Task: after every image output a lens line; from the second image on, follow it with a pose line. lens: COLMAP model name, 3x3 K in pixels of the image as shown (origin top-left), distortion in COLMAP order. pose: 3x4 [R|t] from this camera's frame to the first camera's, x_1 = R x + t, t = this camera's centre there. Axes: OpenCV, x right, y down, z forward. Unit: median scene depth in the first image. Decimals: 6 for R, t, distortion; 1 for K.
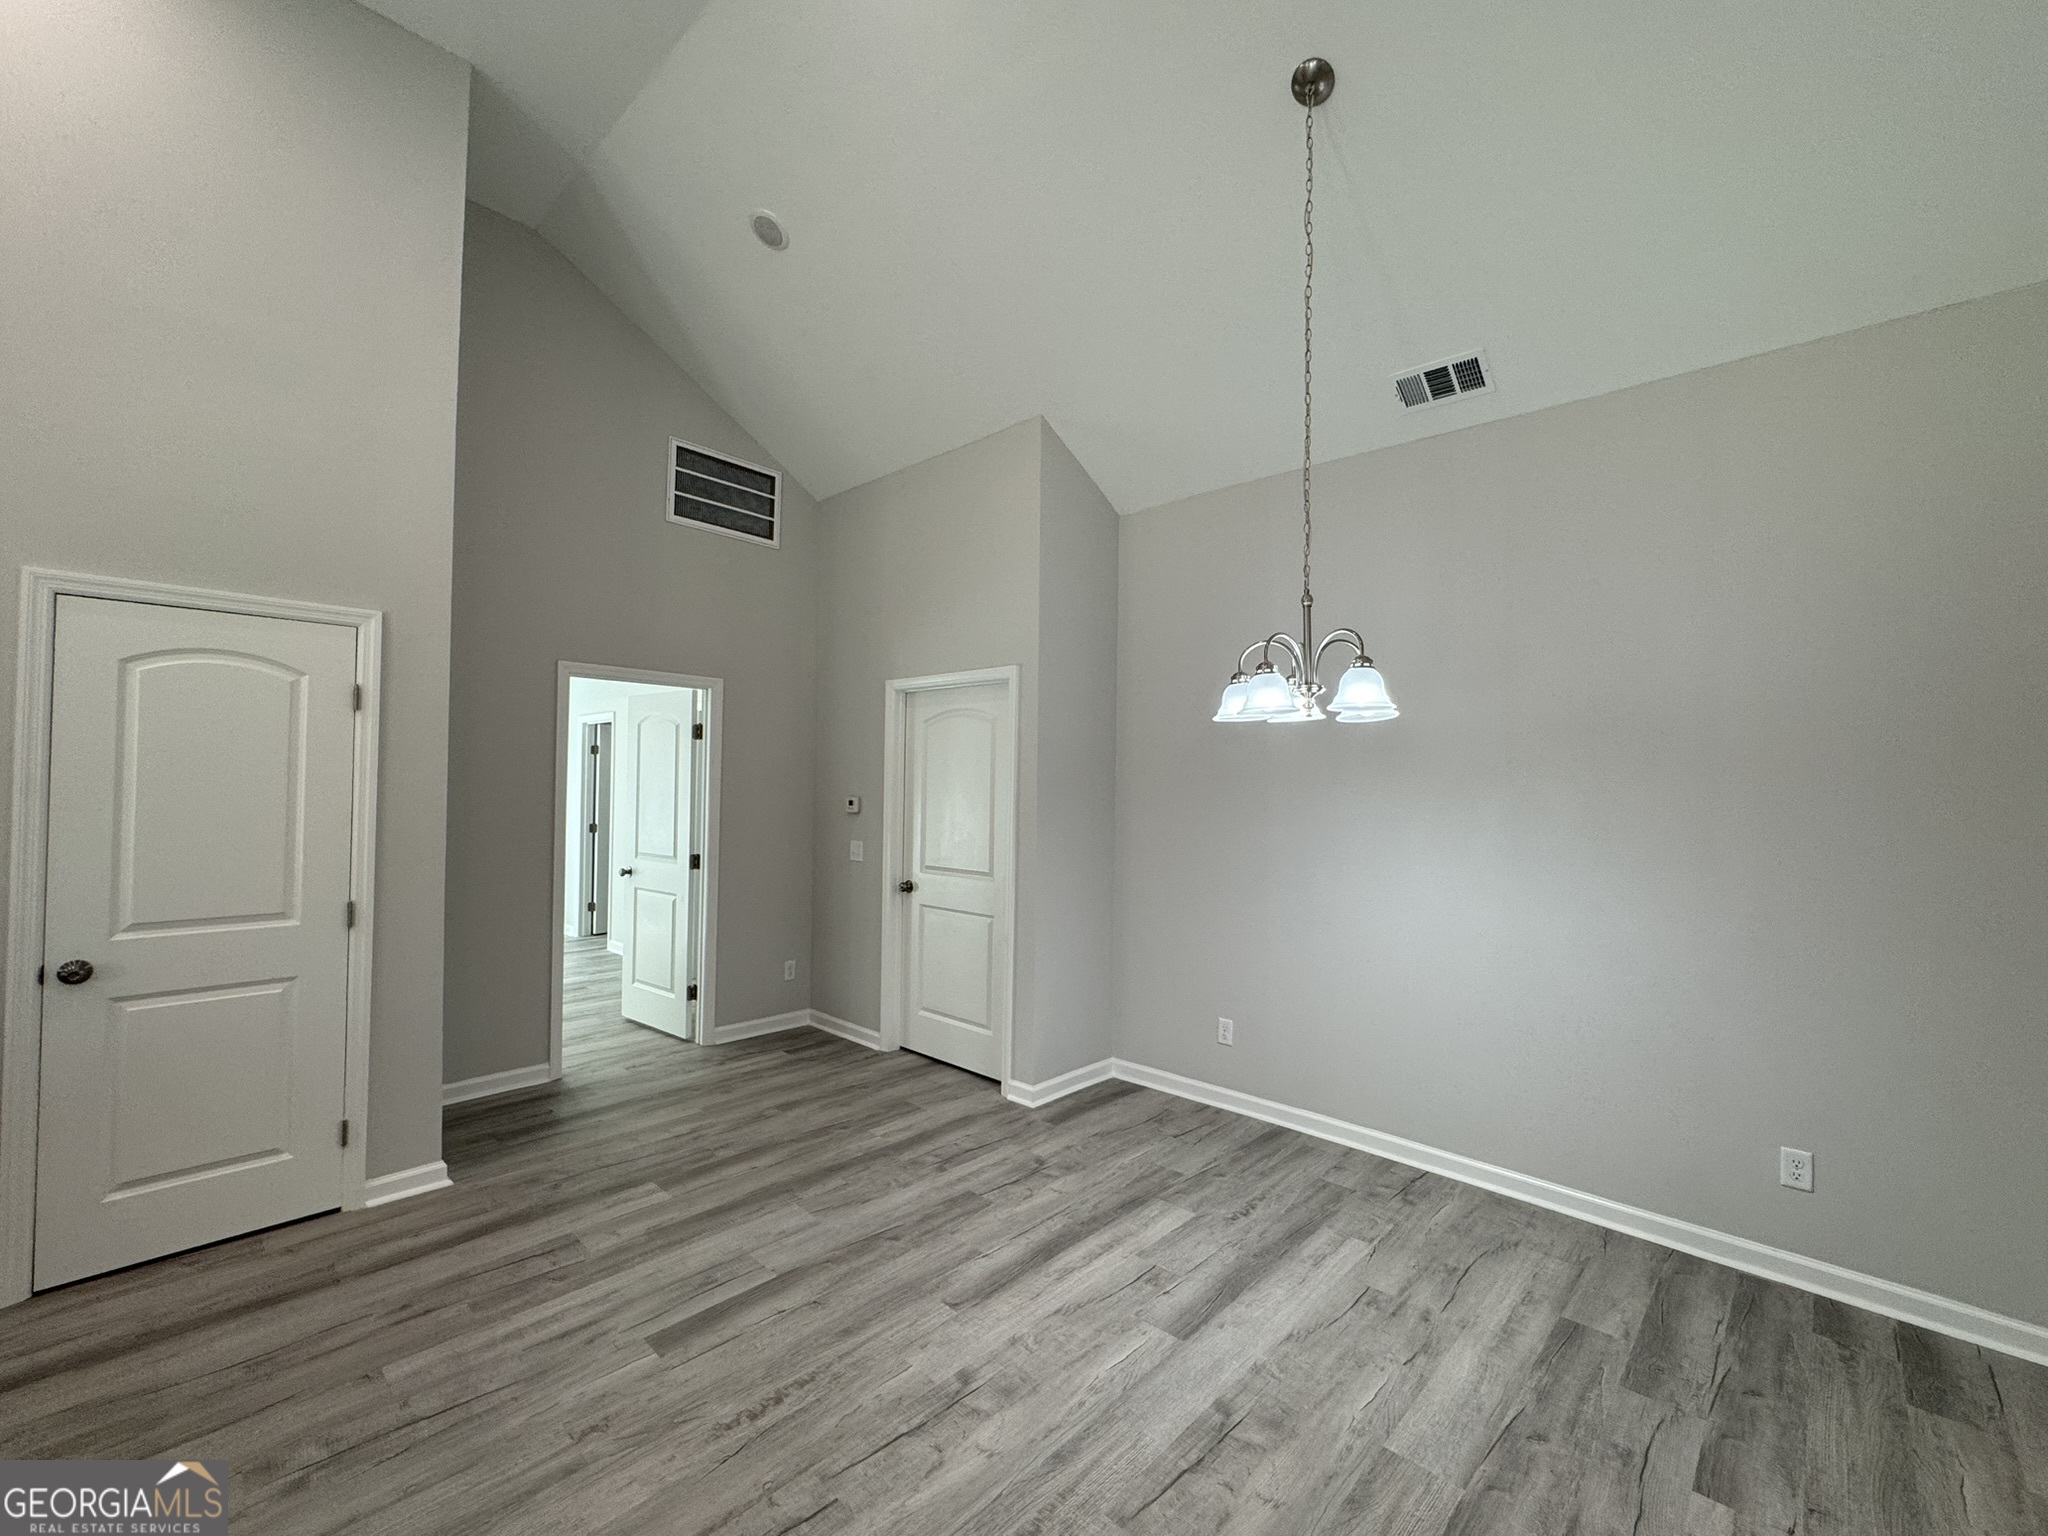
lens RADIAL K [[853.2, 0, 1024.0], [0, 853.2, 768.0], [0, 0, 1]] dist [-0.001830, 0.000100]
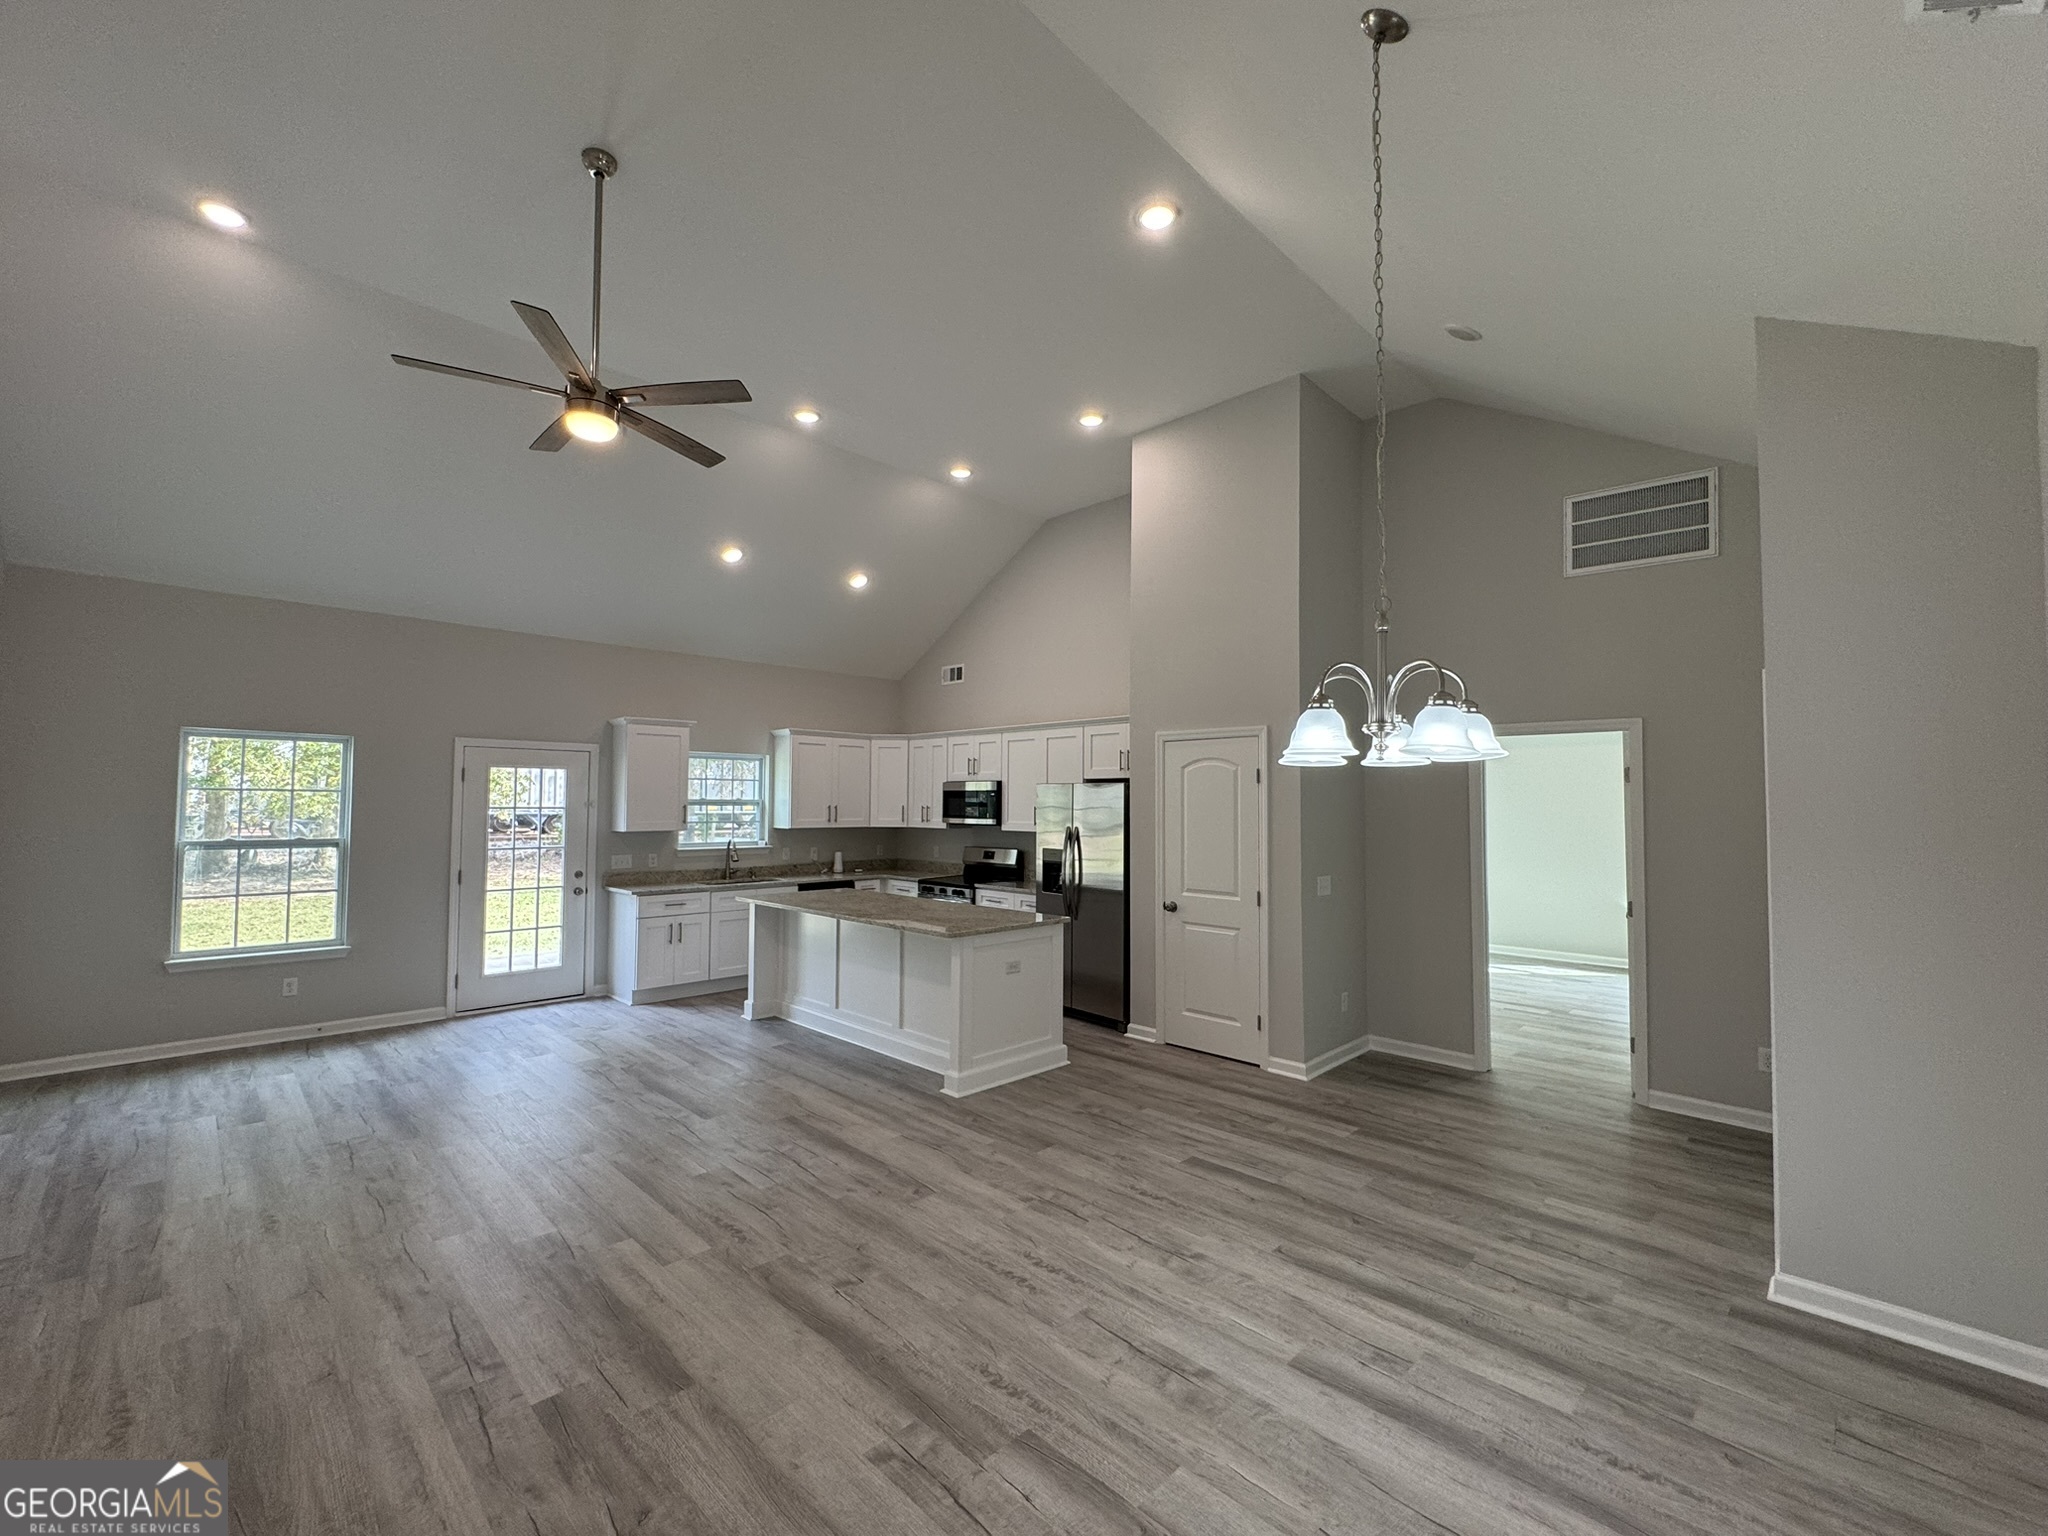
lens RADIAL K [[858.6, 0, 1024.0], [0, 858.6, 768.0], [0, 0, 1]] dist [-0.000862, -0.000233]
pose [[-0.021421, -0.053708, -0.998327, 0.983028], [0.011226, 0.998480, -0.053957, -0.007881], [0.999708, -0.012364, -0.020785, 0.536554]]
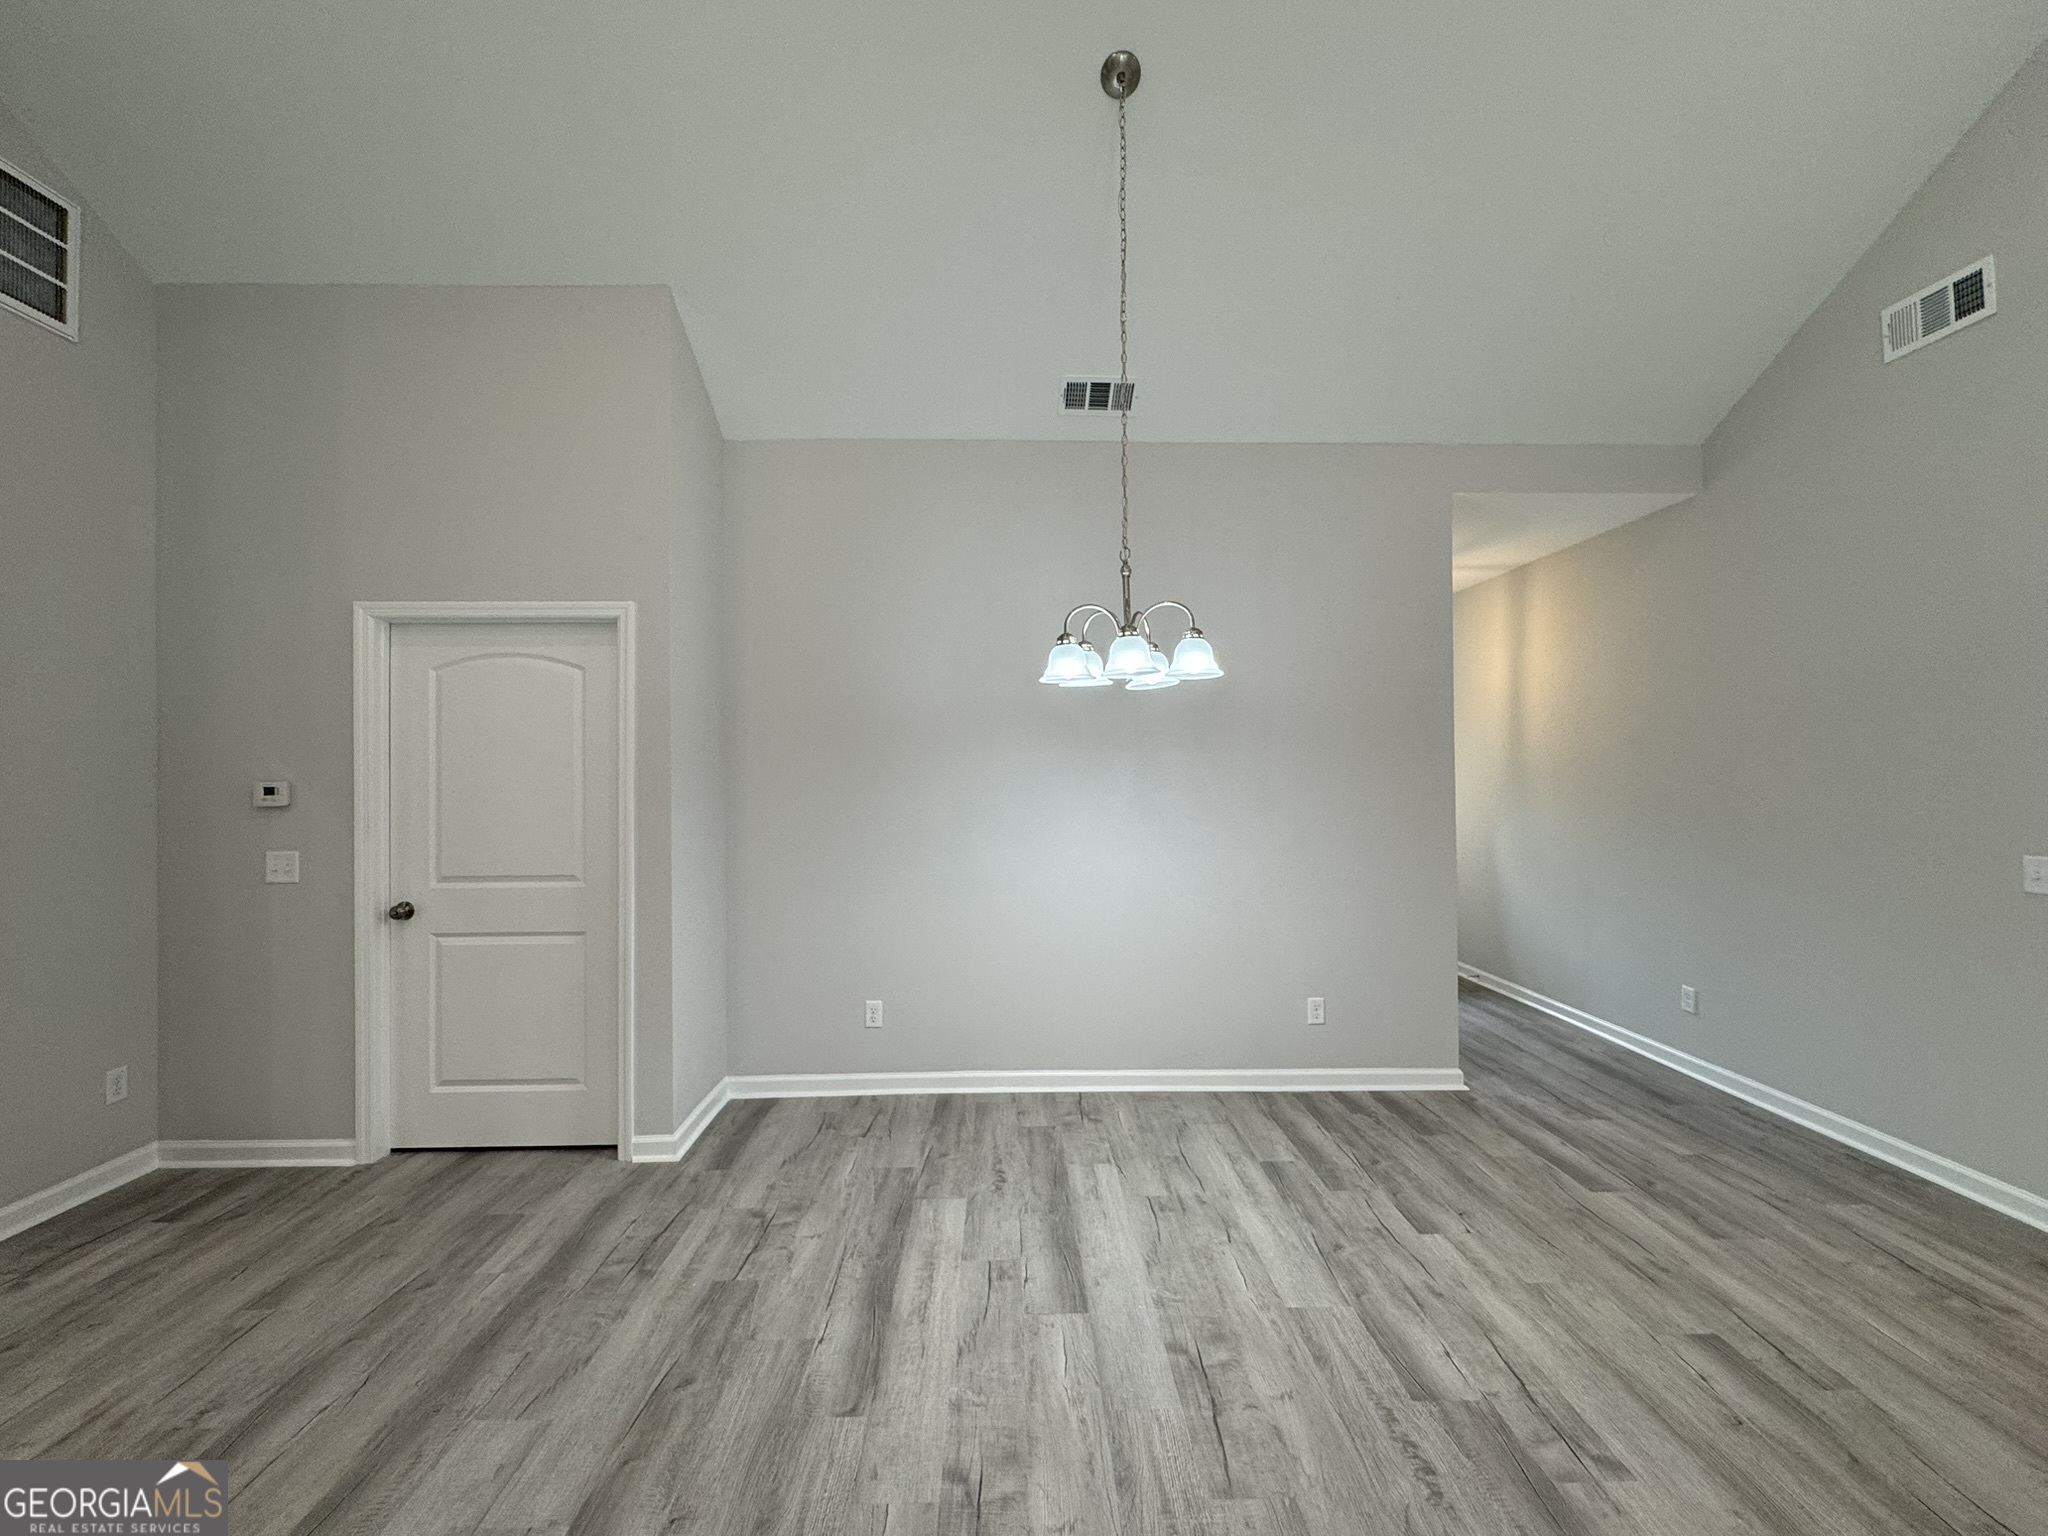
lens RADIAL K [[853.2, 0, 1024.0], [0, 853.2, 768.0], [0, 0, 1]] dist [-0.001830, 0.000100]
pose [[0.710163, -0.014443, 0.703889, -0.413965], [0.001479, 0.999818, 0.019023, 0.021428], [-0.704036, -0.012469, 0.710055, 0.277185]]
